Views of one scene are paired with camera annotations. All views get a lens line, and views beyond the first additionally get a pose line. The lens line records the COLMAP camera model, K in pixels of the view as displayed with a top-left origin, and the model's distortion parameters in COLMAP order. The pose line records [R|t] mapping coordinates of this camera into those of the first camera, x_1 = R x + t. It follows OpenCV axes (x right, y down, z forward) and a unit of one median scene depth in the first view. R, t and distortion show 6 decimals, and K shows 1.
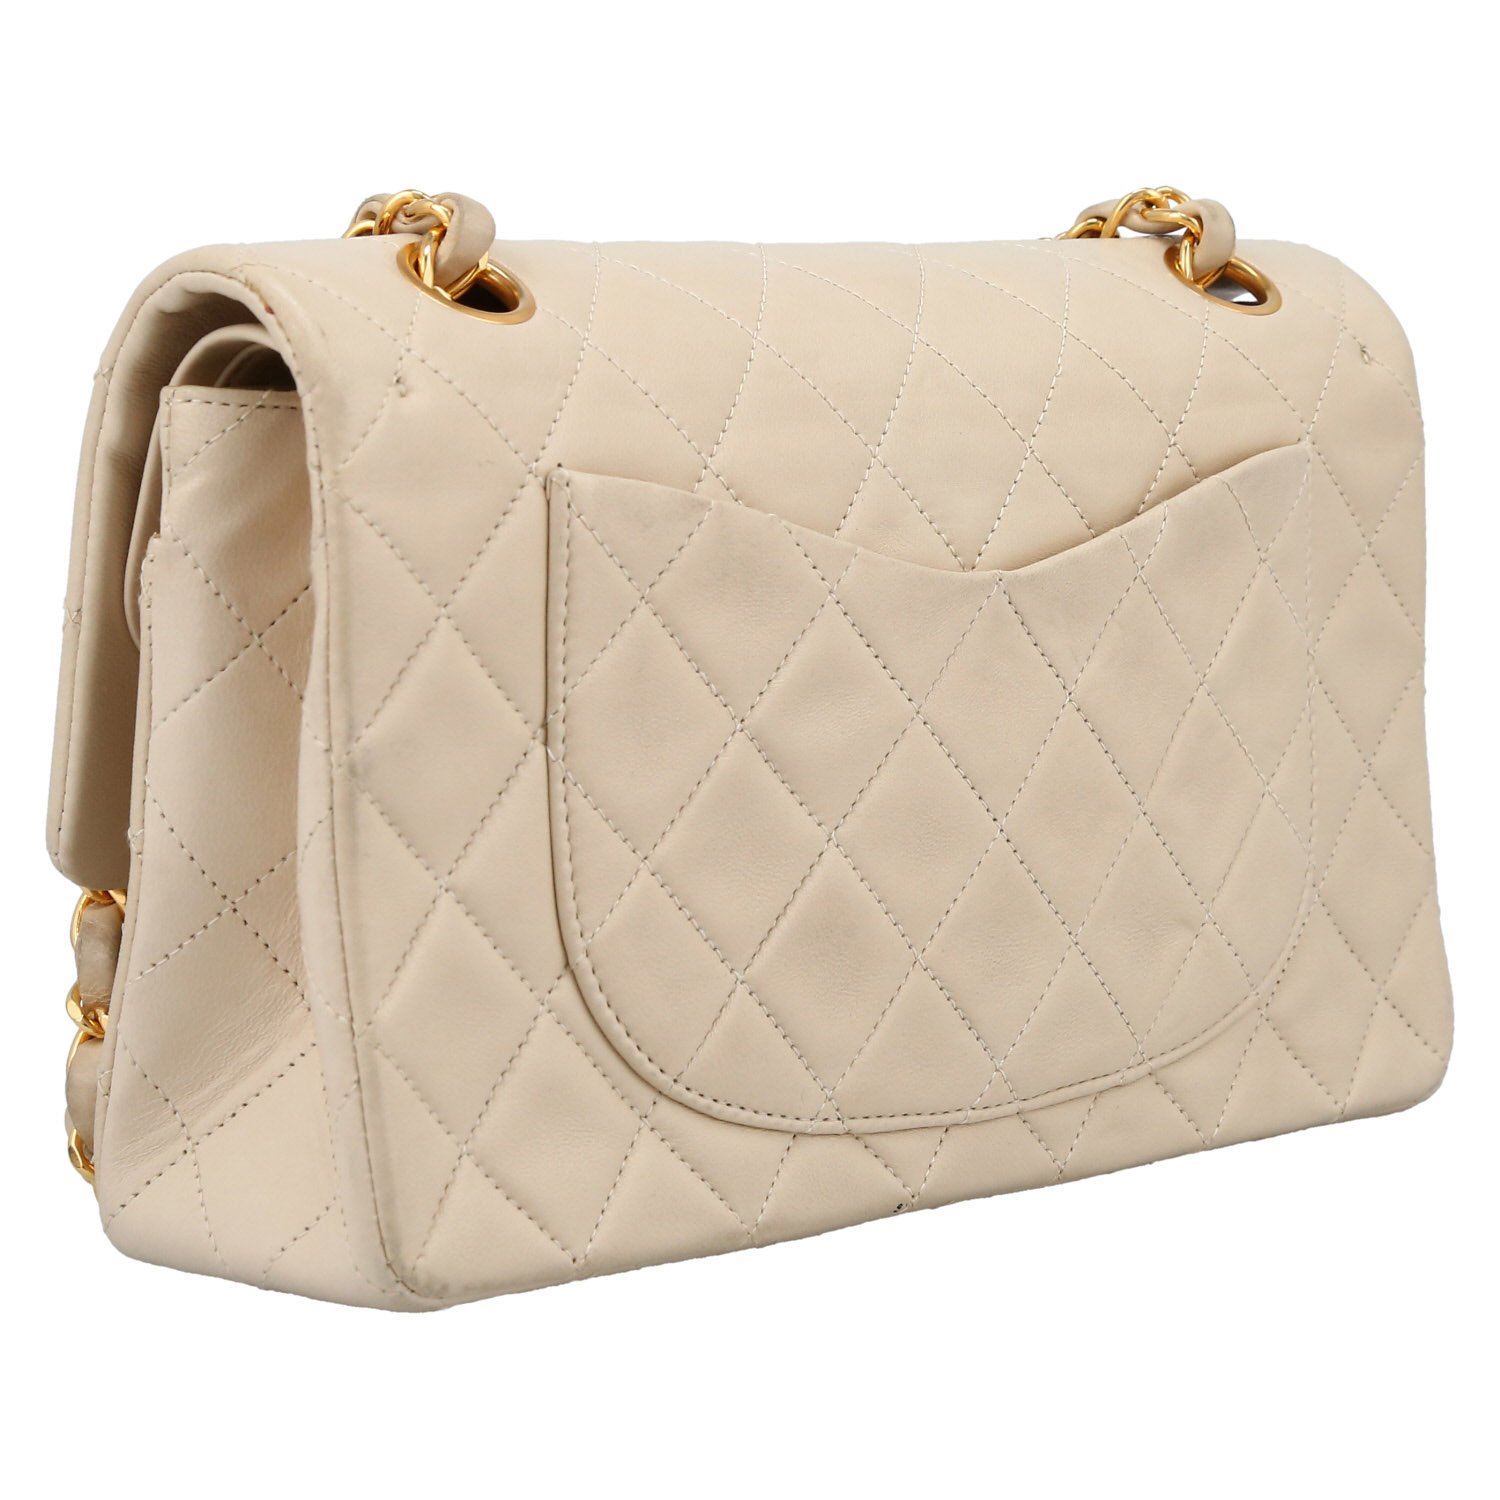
lens RADIAL K [[5149.4, 0, 754.0], [0, 5149.4, 739.9], [0, 0, 1]] dist [0.116840, 0.000000]
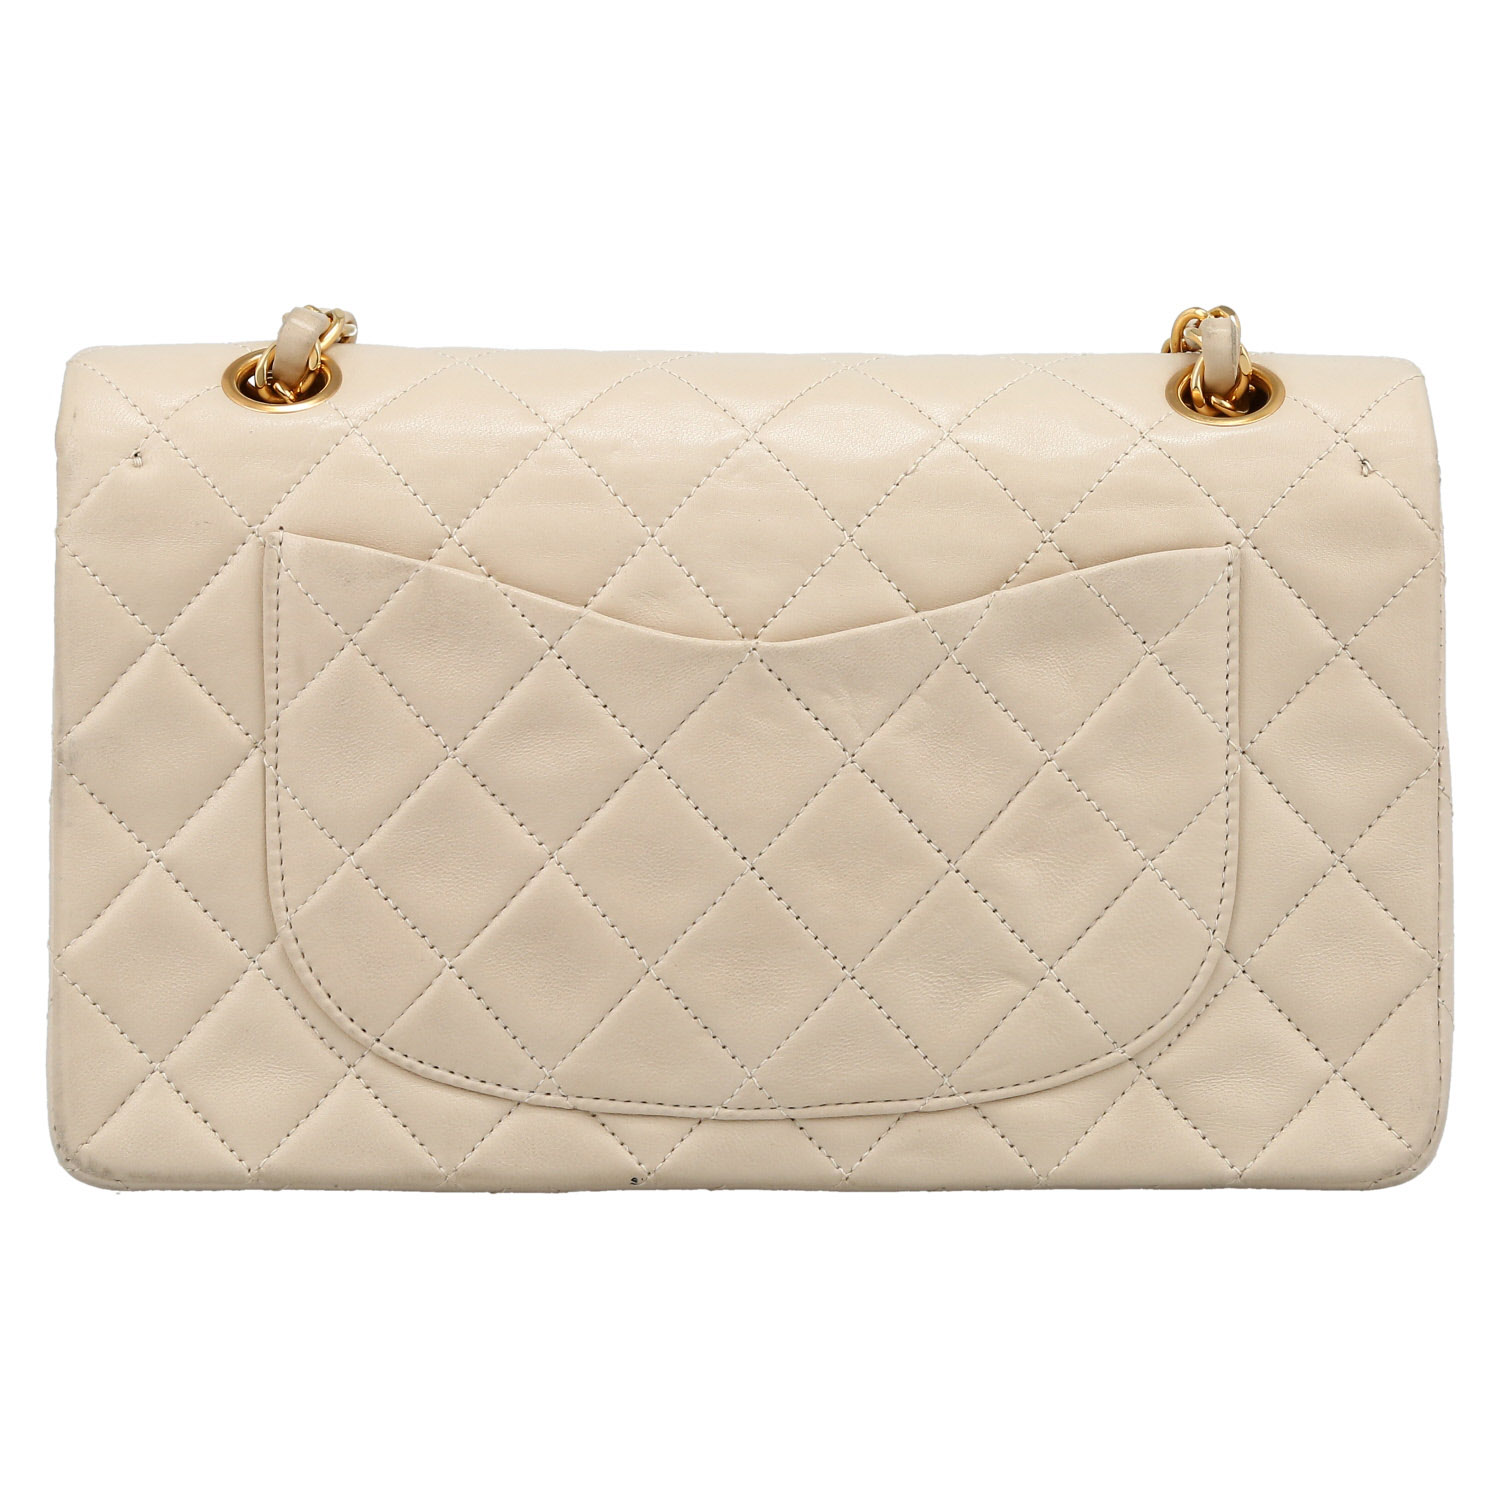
lens RADIAL K [[5149.4, 0, 749.9], [0, 5149.4, 759.0], [0, 0, 1]] dist [0.116840, 0.000000]
pose [[0.720966, 0.068553, -0.689572, 0.871408], [-0.078111, 0.996792, 0.017427, -0.027474], [0.688554, 0.041299, 0.724008, 0.177805]]
